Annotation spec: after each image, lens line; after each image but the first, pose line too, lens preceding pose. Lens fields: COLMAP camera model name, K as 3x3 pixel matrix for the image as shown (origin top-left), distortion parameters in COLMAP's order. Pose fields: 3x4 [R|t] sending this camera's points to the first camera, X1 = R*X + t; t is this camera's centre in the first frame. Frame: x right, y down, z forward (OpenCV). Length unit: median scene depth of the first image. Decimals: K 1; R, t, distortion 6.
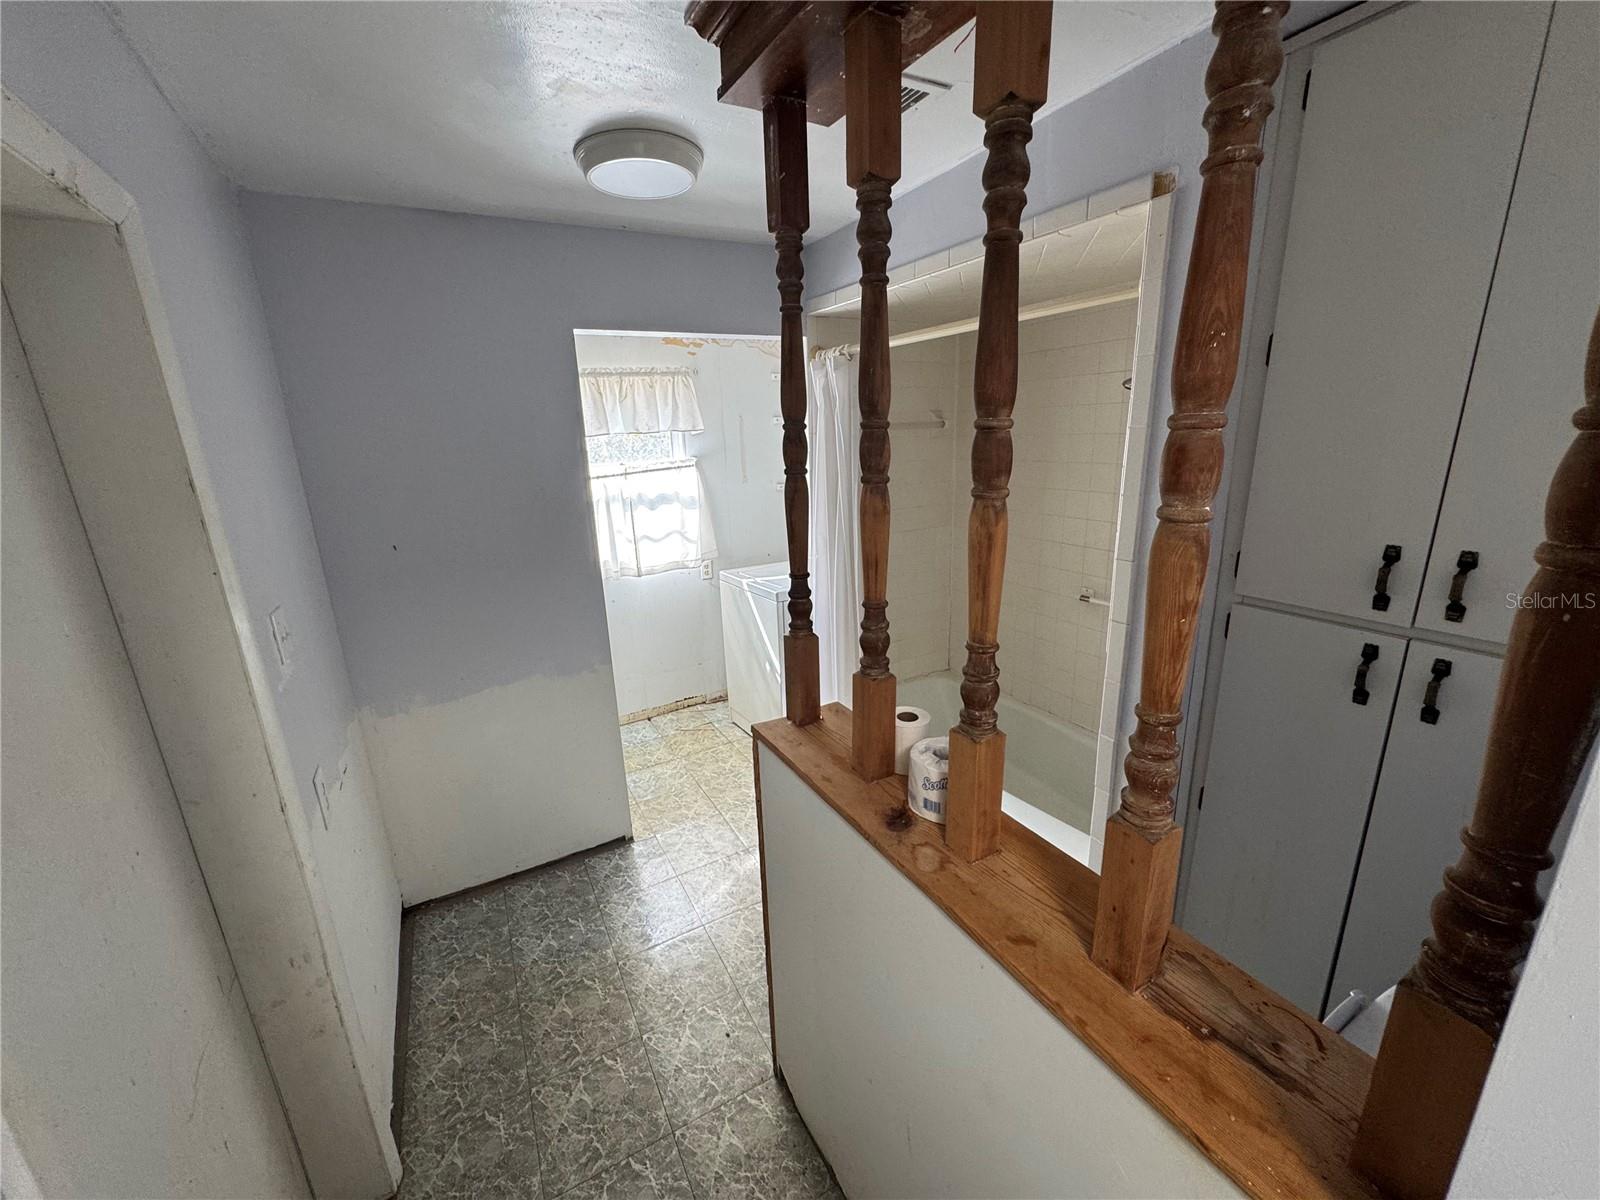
lens RADIAL K [[633.5, 0, 799.2], [0, 633.5, 605.7], [0, 0, 1]] dist [-0.002544, -0.000463]
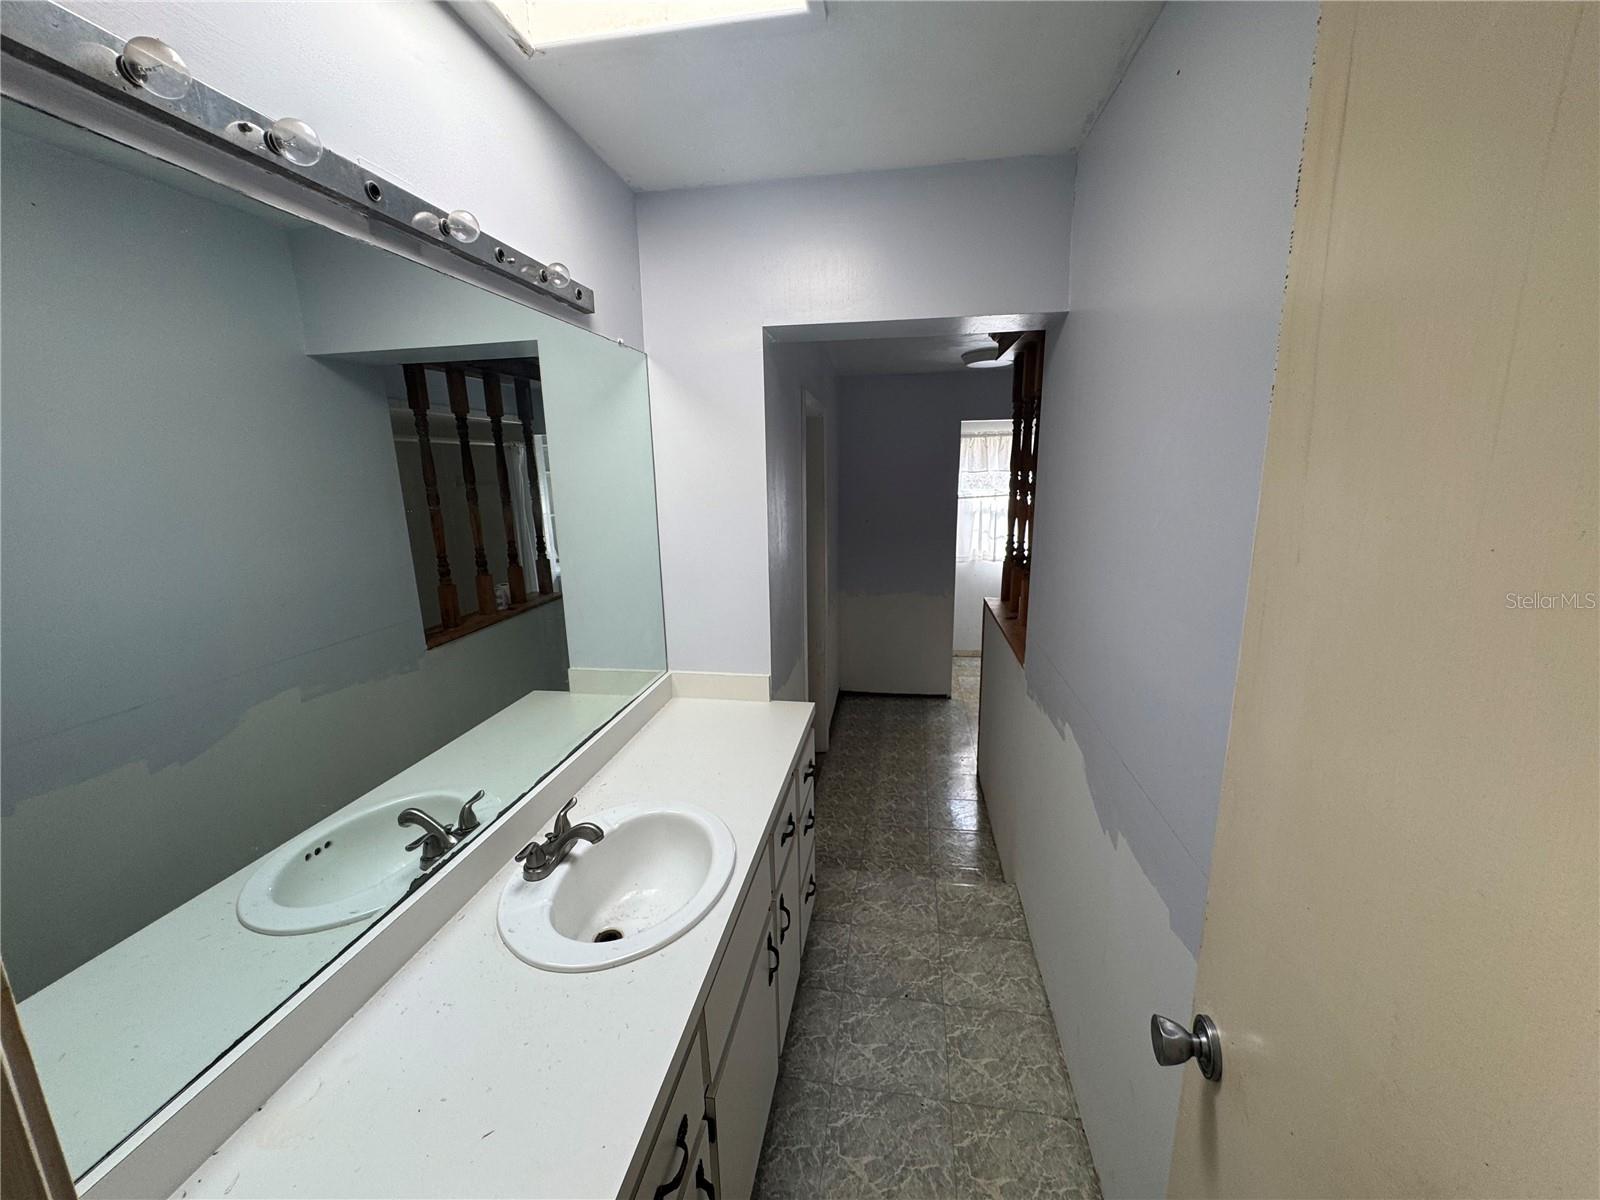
lens RADIAL K [[633.5, 0, 798.1], [0, 633.5, 603.0], [0, 0, 1]] dist [-0.002544, -0.000463]
pose [[0.785252, 0.145242, -0.601900, 0.332731], [-0.176502, 0.984274, 0.007243, 0.132097], [0.593486, 0.100549, 0.798538, -0.536760]]
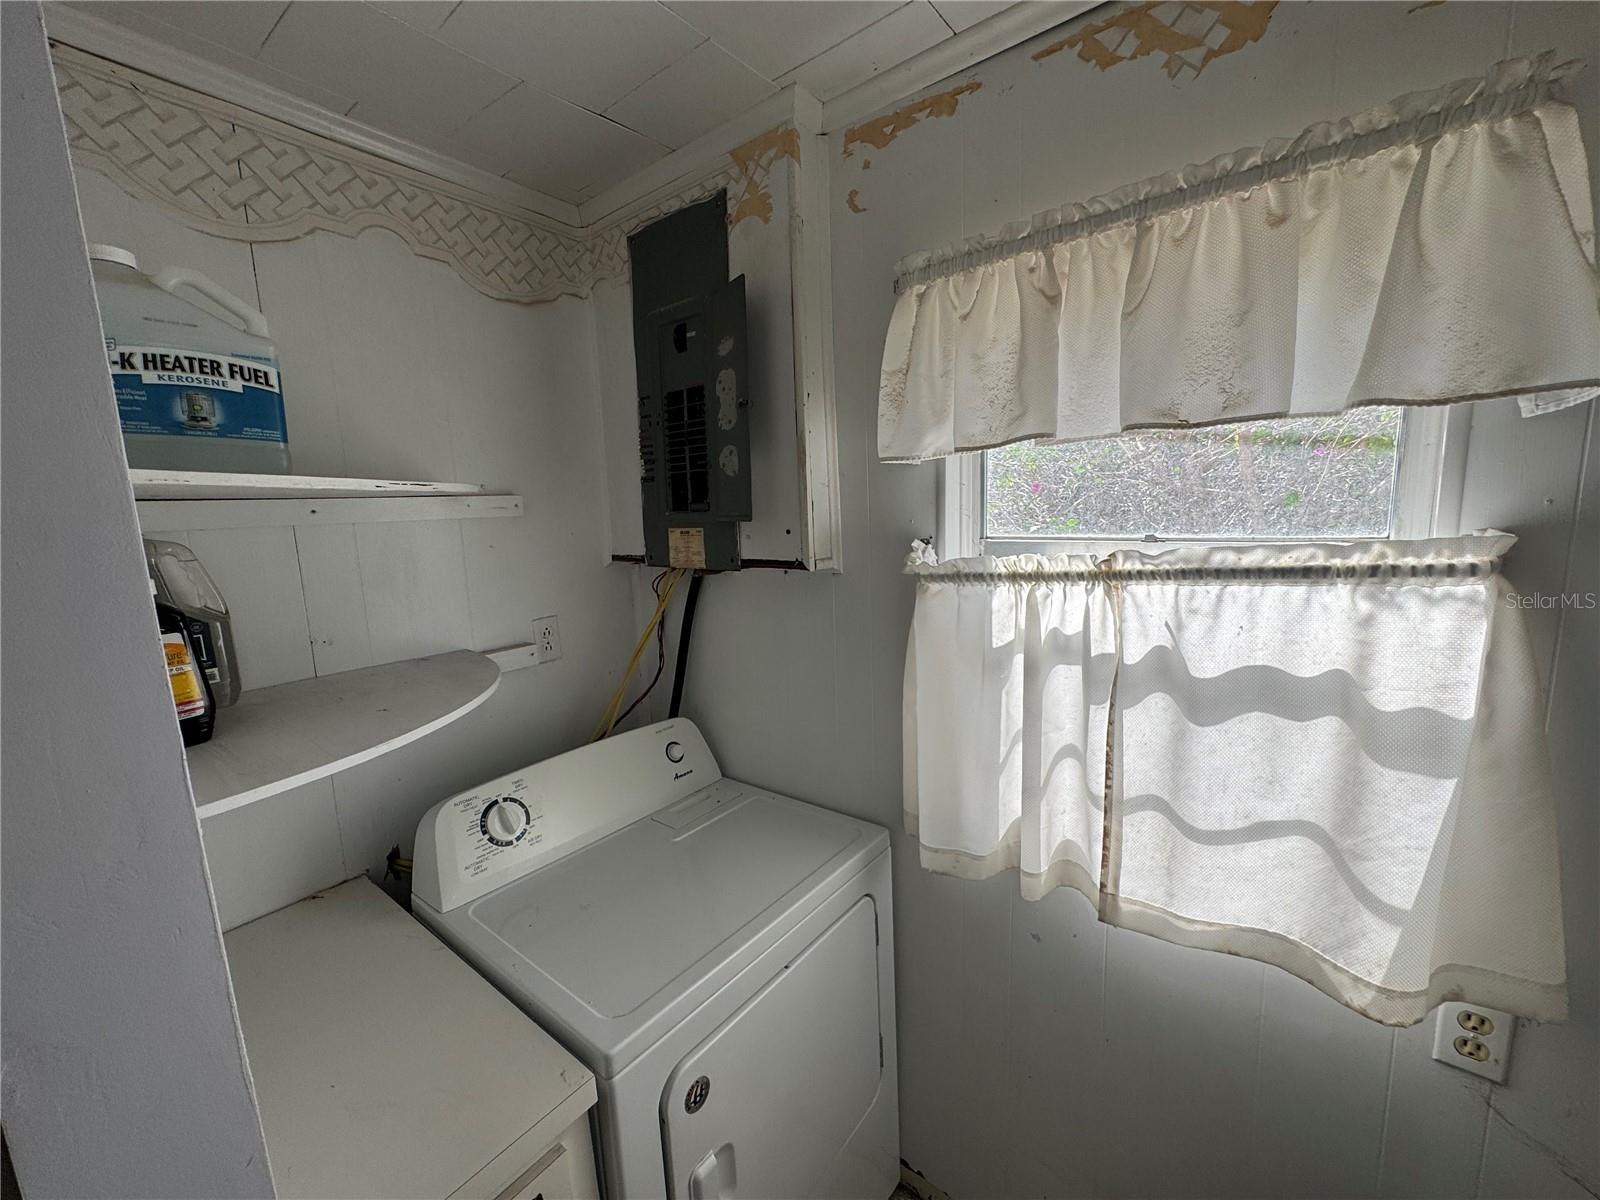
lens RADIAL K [[633.5, 0, 797.0], [0, 633.5, 608.9], [0, 0, 1]] dist [-0.002544, -0.000463]
pose [[0.386751, 0.155288, -0.909015, -0.070222], [-0.222015, 0.972407, 0.071659, -0.183132], [0.895060, 0.174101, 0.410556, 0.760288]]
